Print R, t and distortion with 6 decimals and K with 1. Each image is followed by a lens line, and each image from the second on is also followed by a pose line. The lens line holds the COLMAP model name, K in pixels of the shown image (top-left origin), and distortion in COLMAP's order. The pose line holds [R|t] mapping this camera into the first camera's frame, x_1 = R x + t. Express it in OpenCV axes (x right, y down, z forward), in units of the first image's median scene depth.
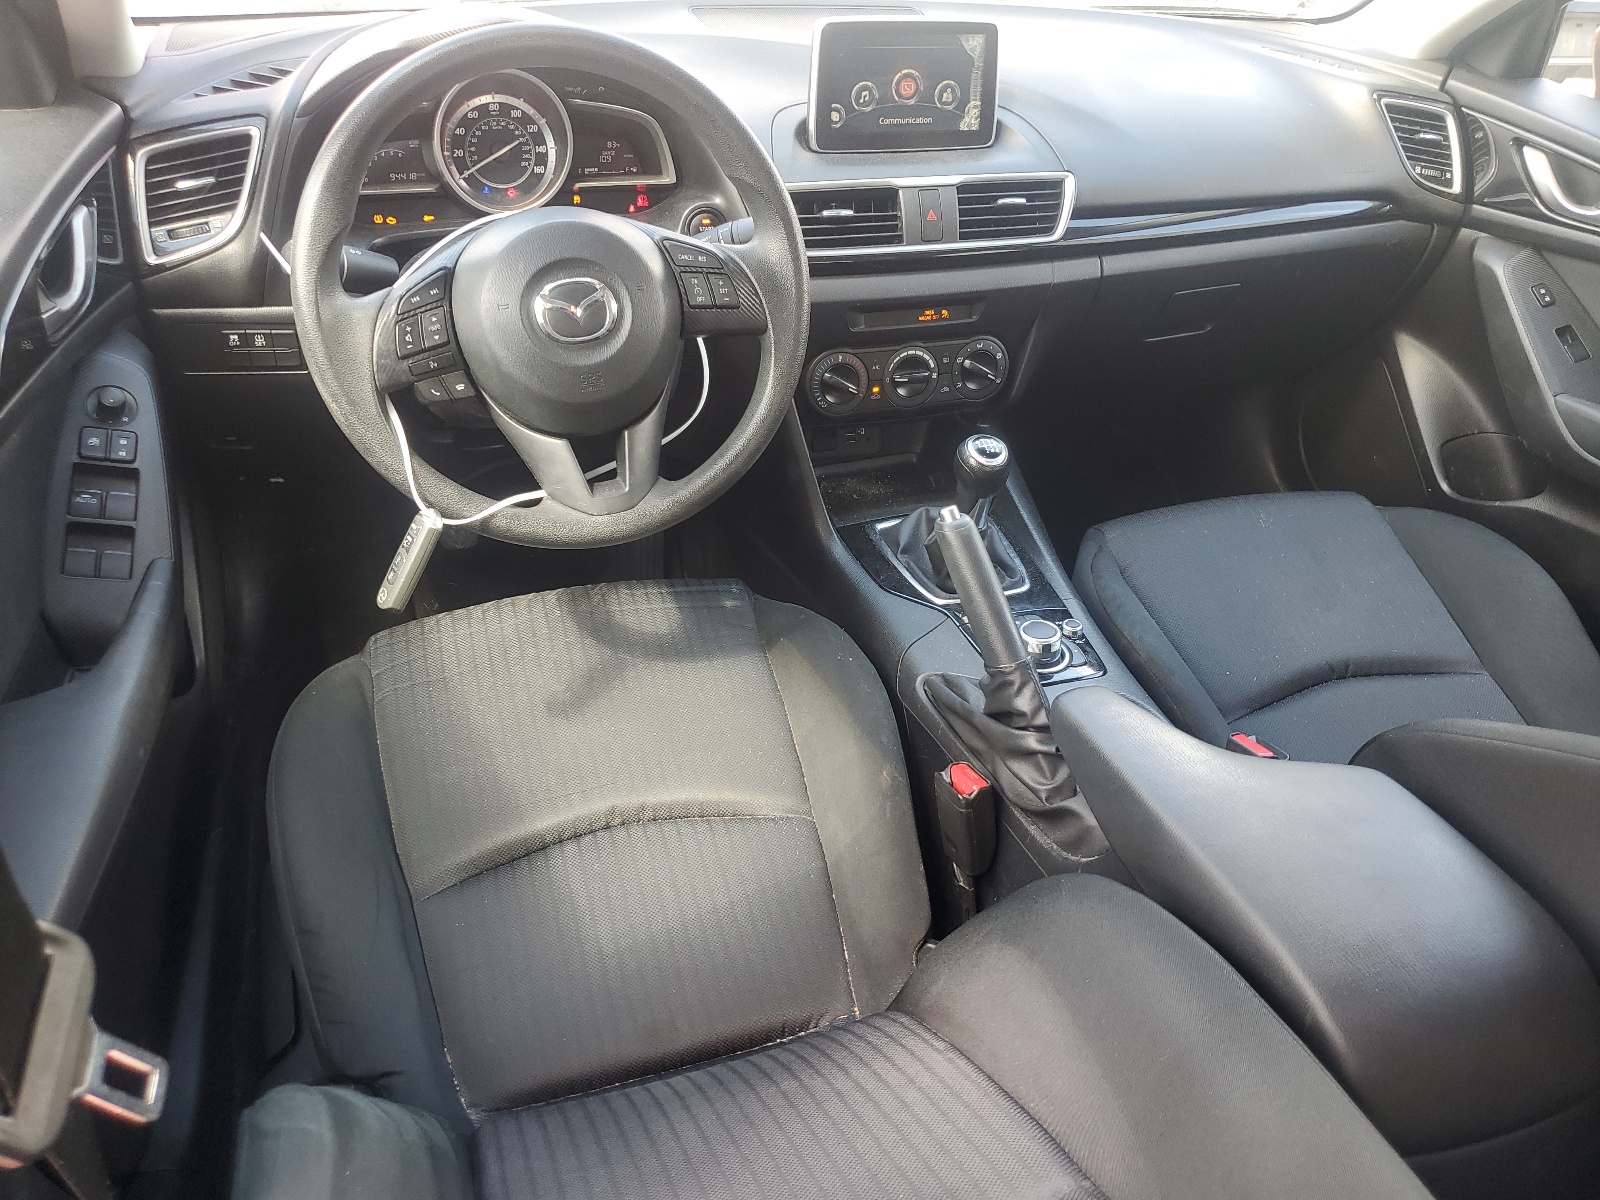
lens RADIAL K [[1214.3, 0, 808.6], [0, 1214.3, 594.1], [0, 0, 1]] dist [-0.014274, -0.003088]
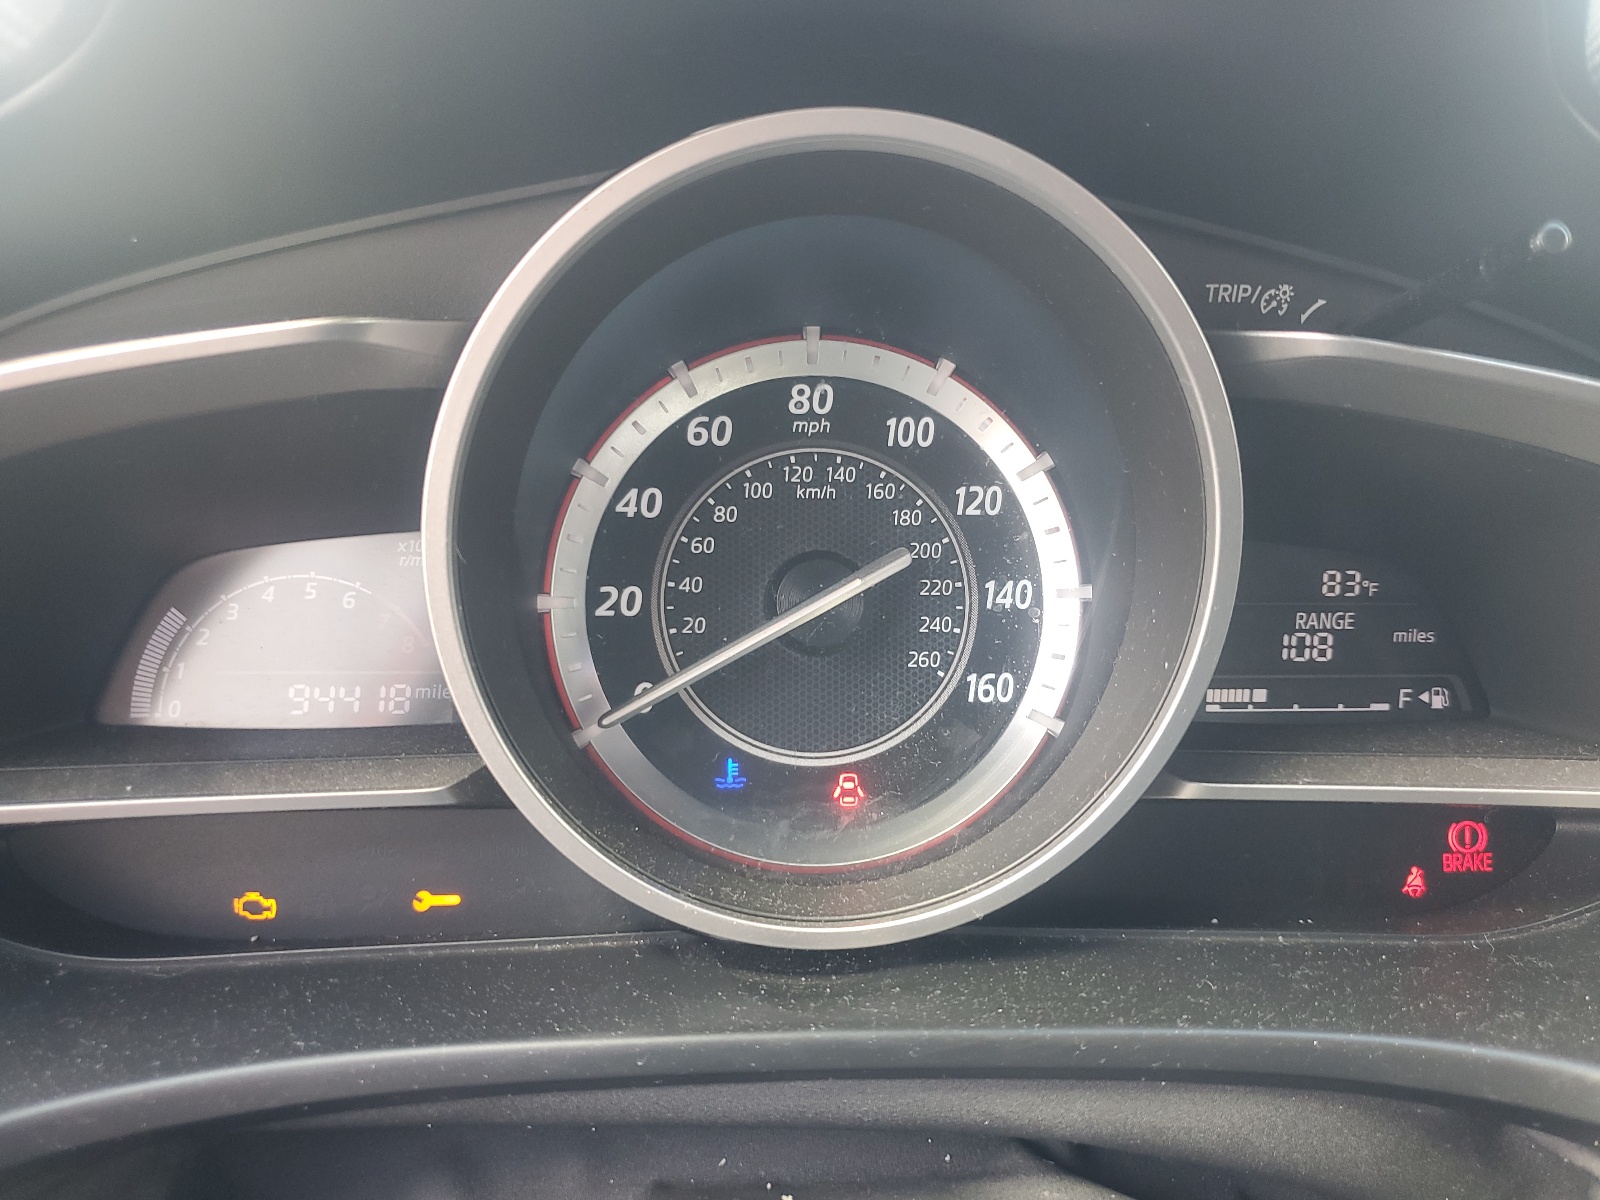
lens RADIAL K [[1214.3, 0, 798.0], [0, 1214.3, 597.5], [0, 0, 1]] dist [-0.014274, -0.003088]
pose [[0.988400, 0.018597, -0.150730, -0.227657], [-0.076629, 0.917947, -0.389231, -0.286076], [0.131124, 0.396266, 0.908724, 0.813924]]
